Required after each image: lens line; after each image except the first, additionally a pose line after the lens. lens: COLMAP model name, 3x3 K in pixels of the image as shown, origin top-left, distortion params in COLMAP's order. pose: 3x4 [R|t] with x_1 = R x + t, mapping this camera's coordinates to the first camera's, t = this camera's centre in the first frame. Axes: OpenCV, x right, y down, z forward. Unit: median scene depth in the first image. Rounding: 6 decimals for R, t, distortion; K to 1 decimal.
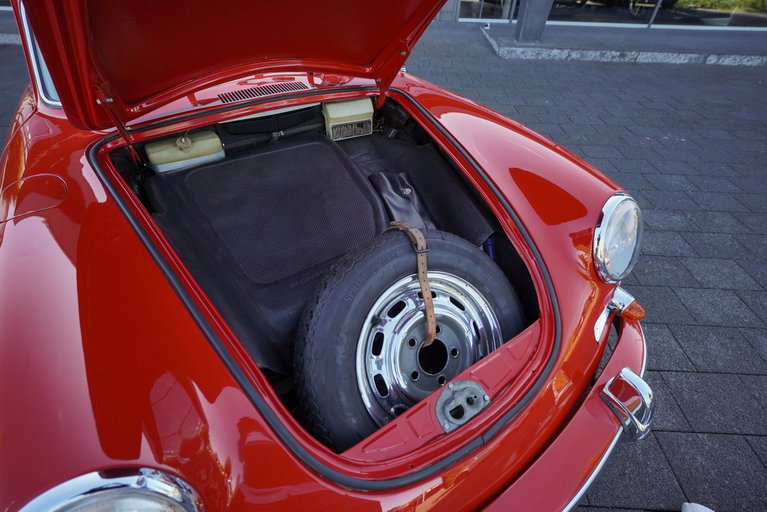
lens RADIAL K [[348.0, 0, 381.0], [0, 348.0, 254.8], [0, 0, 1]] dist [-0.013109, 0.007298]
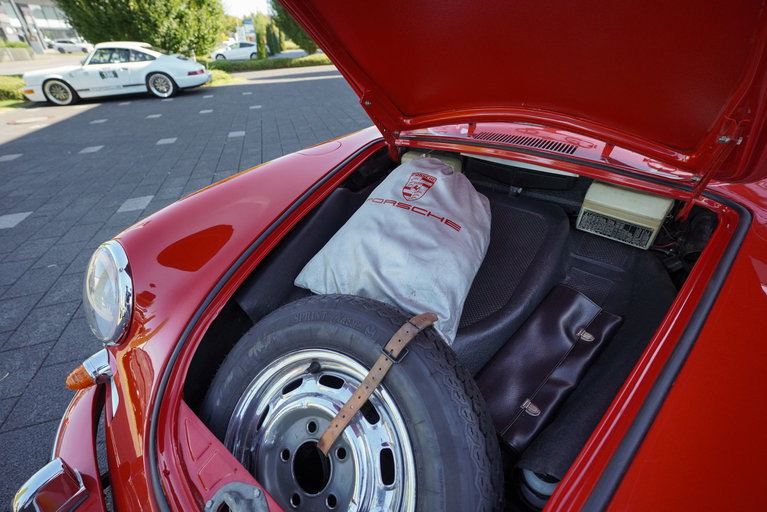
lens RADIAL K [[348.0, 0, 383.1], [0, 348.0, 258.1], [0, 0, 1]] dist [-0.013109, 0.007298]
pose [[0.323891, 0.497549, -0.804698, 0.455185], [-0.614198, 0.757526, 0.221167, -0.240717], [0.719622, 0.422610, 0.550950, 0.409409]]
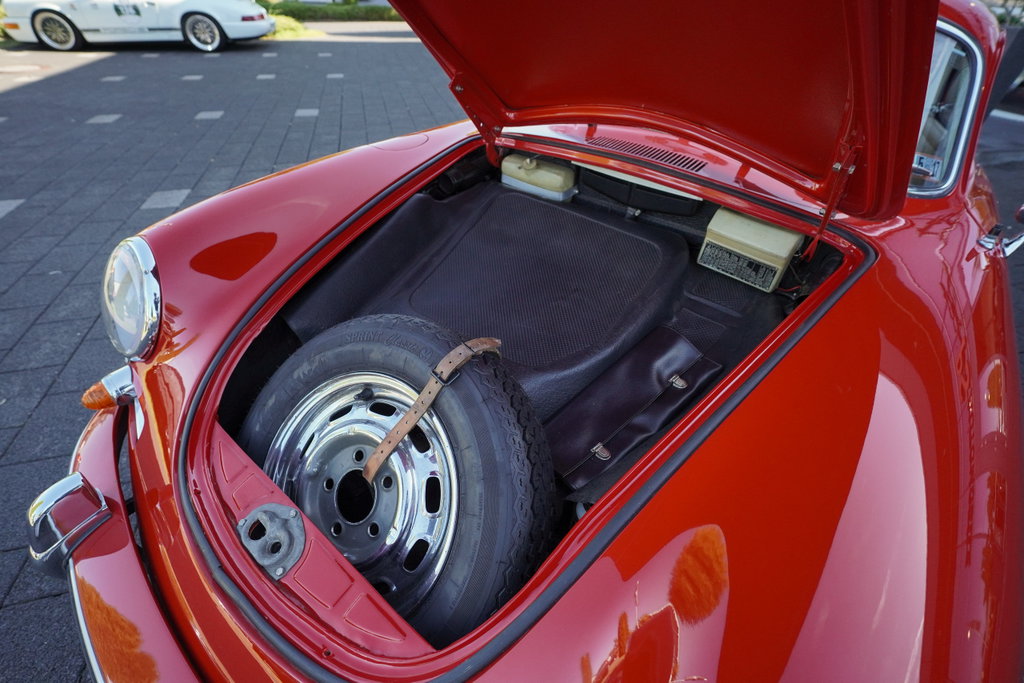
lens RADIAL K [[464.6, 0, 512.2], [0, 464.6, 342.2], [0, 0, 1]] dist [-0.013109, 0.007298]
pose [[0.304142, 0.589230, -0.748536, 0.597901], [-0.668205, 0.691993, 0.273219, -0.299320], [0.678970, 0.417078, 0.604190, 0.421648]]
